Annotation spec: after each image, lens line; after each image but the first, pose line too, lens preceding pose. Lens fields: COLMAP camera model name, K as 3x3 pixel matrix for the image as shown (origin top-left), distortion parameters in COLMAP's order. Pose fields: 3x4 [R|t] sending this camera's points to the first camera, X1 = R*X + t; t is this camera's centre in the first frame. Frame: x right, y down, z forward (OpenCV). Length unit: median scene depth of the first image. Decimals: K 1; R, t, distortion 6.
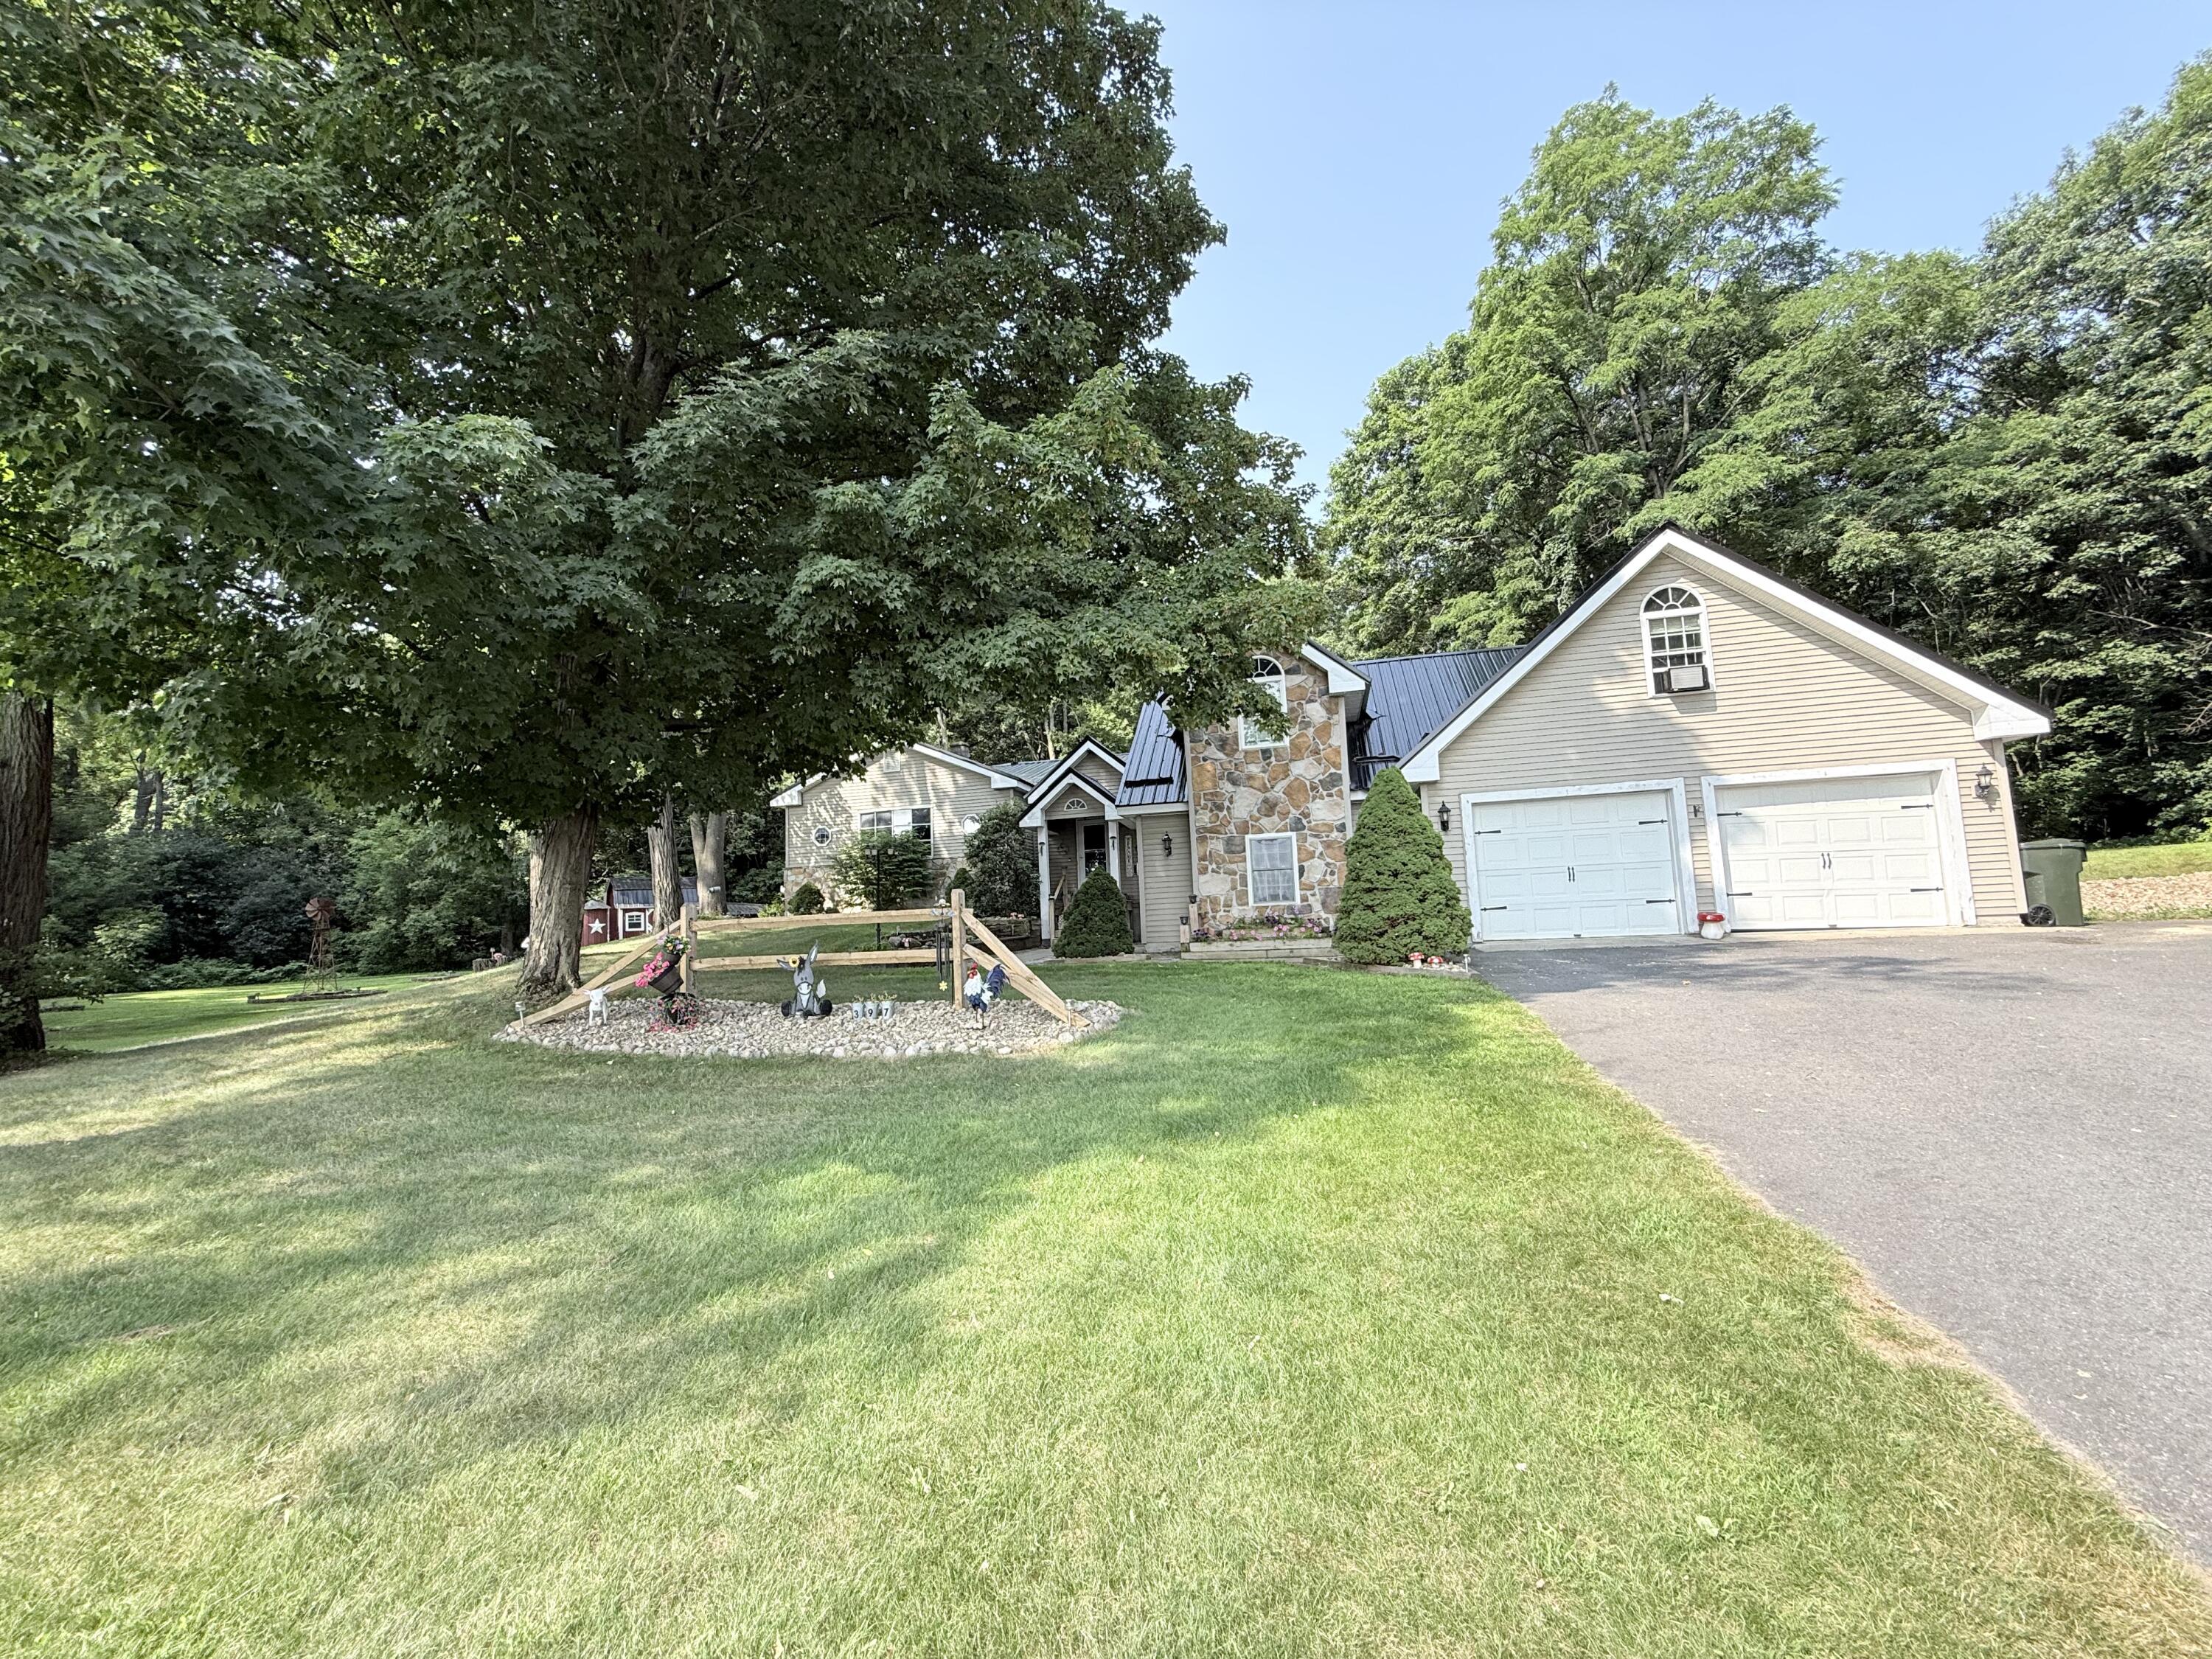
lens RADIAL K [[876.3, 0, 1106.0], [0, 876.3, 829.5], [0, 0, 1]] dist [0.001335, -0.000094]
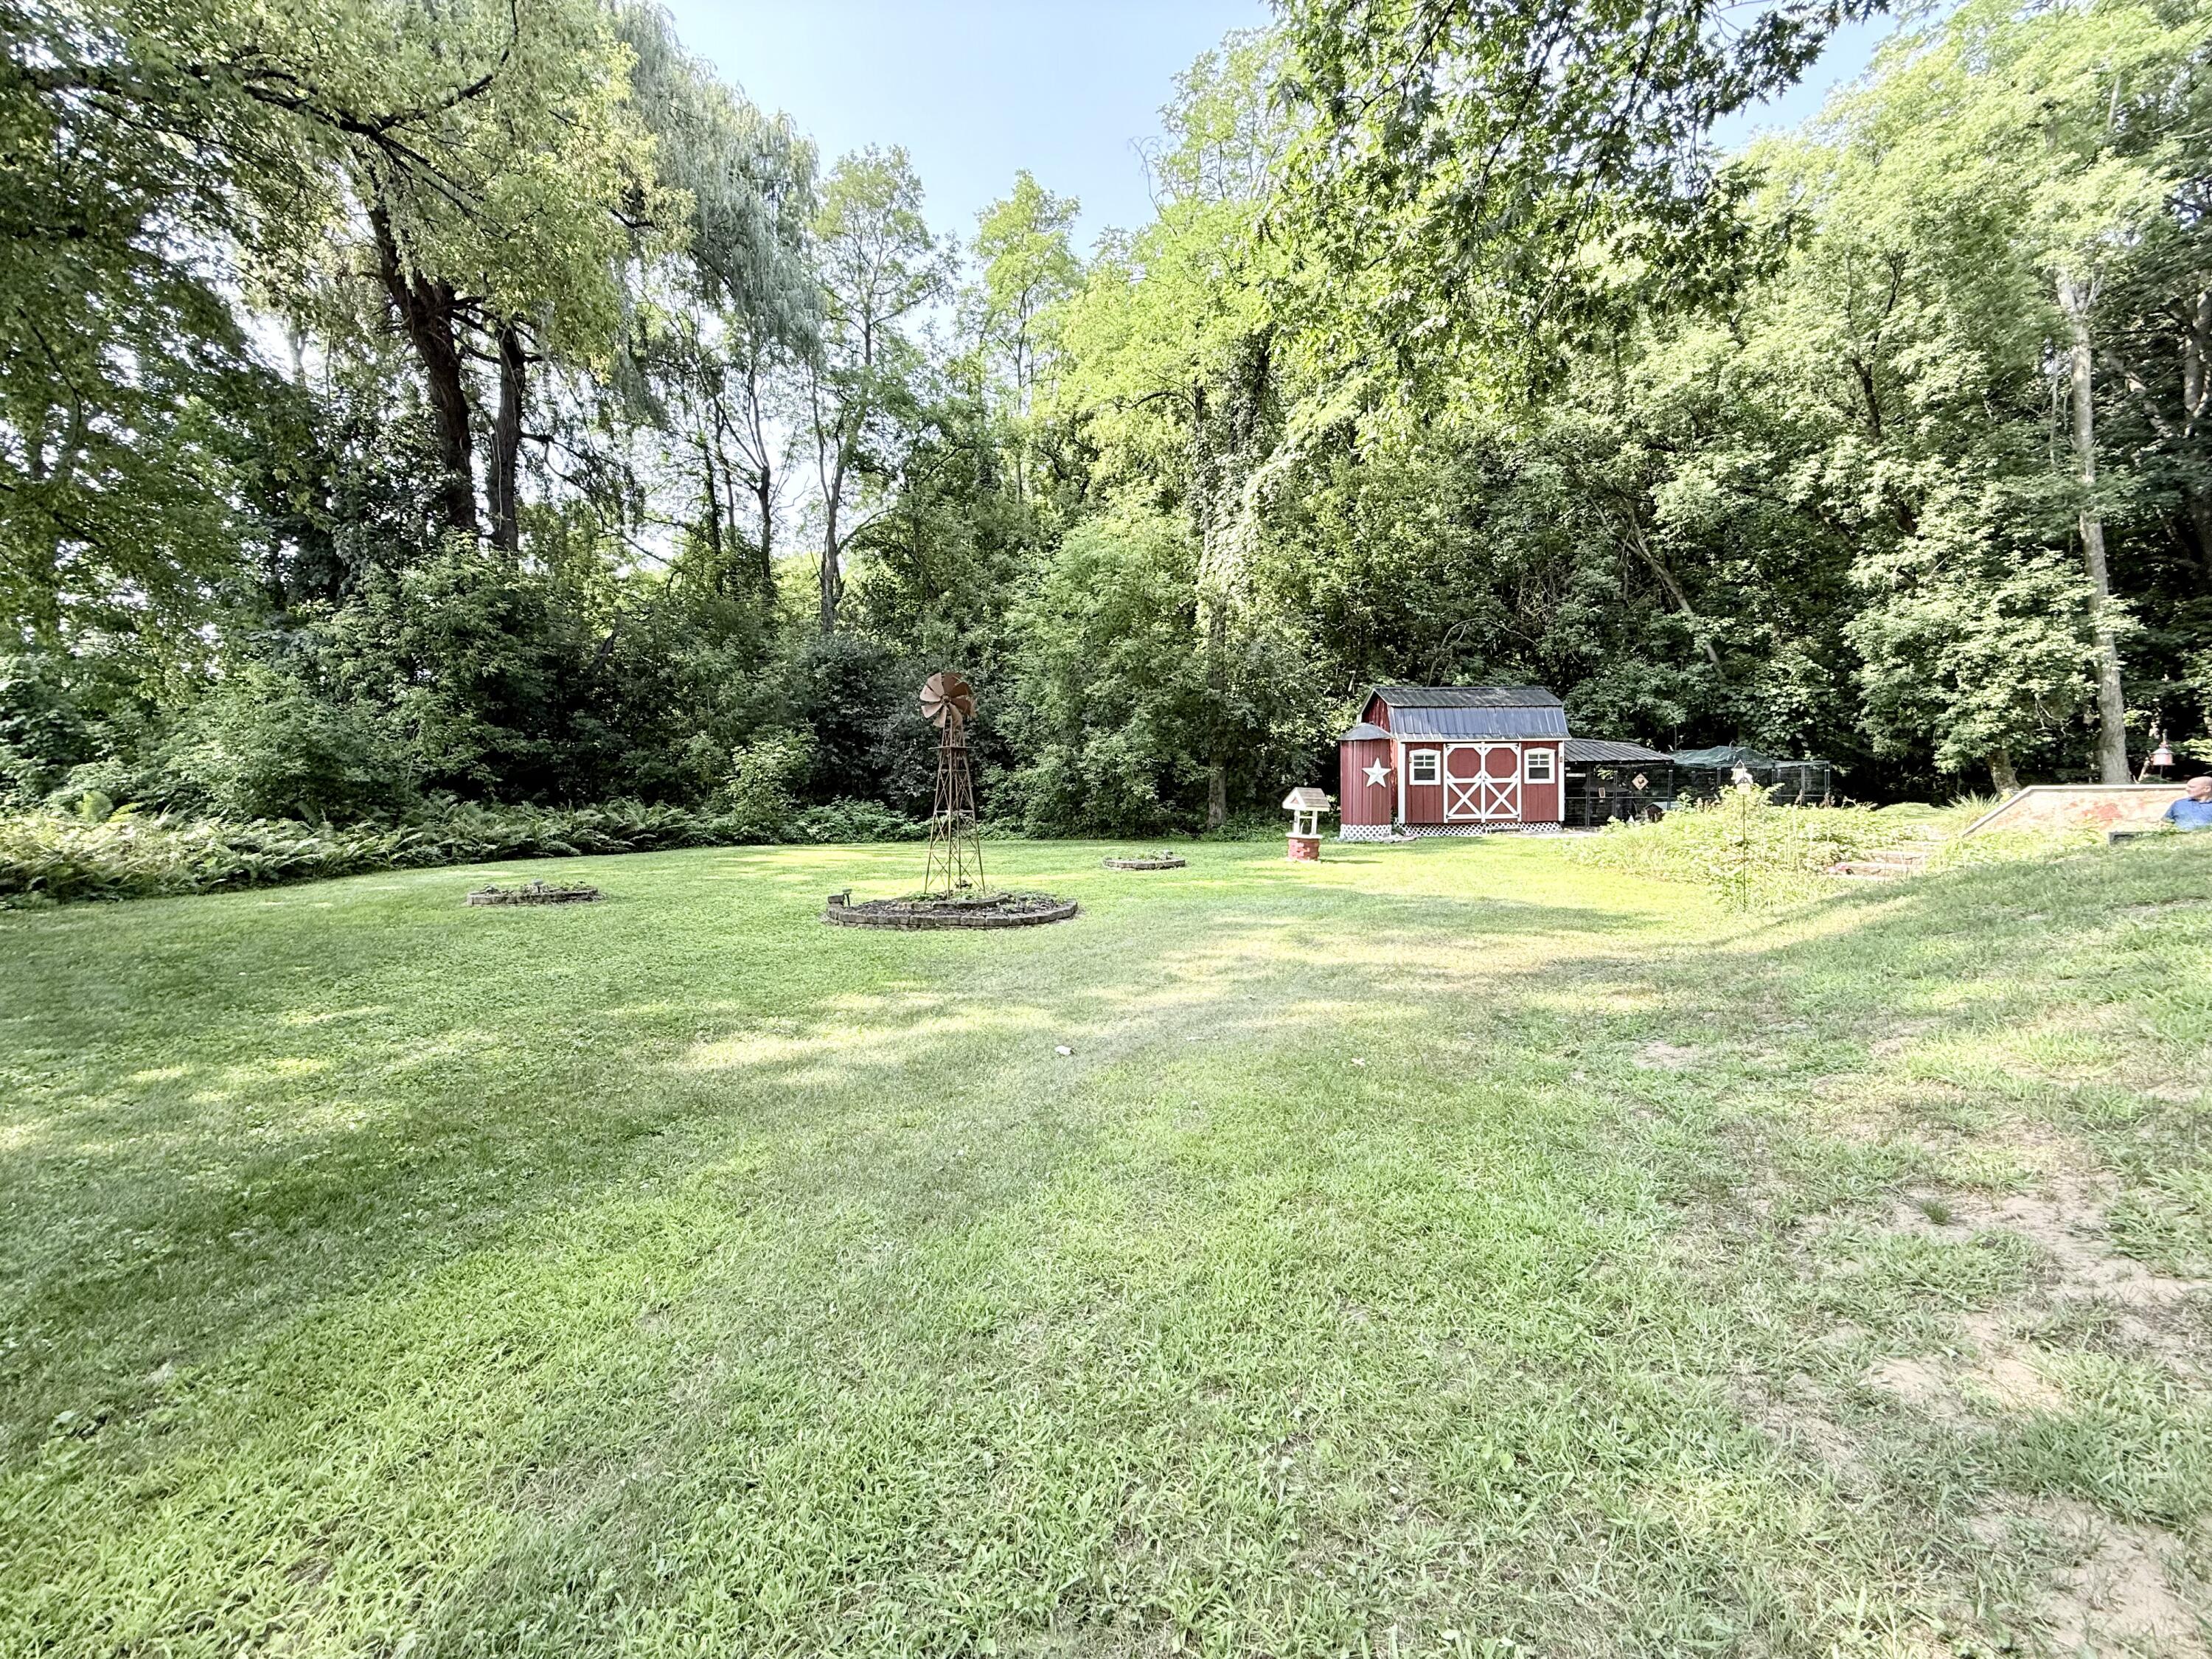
lens RADIAL K [[876.3, 0, 1106.0], [0, 876.3, 829.5], [0, 0, 1]] dist [0.001335, -0.000094]
pose [[0.816624, 0.065437, -0.573448, -0.449009], [0.020786, 0.989573, 0.142522, 0.072423], [0.576795, -0.128307, 0.806750, 0.532394]]
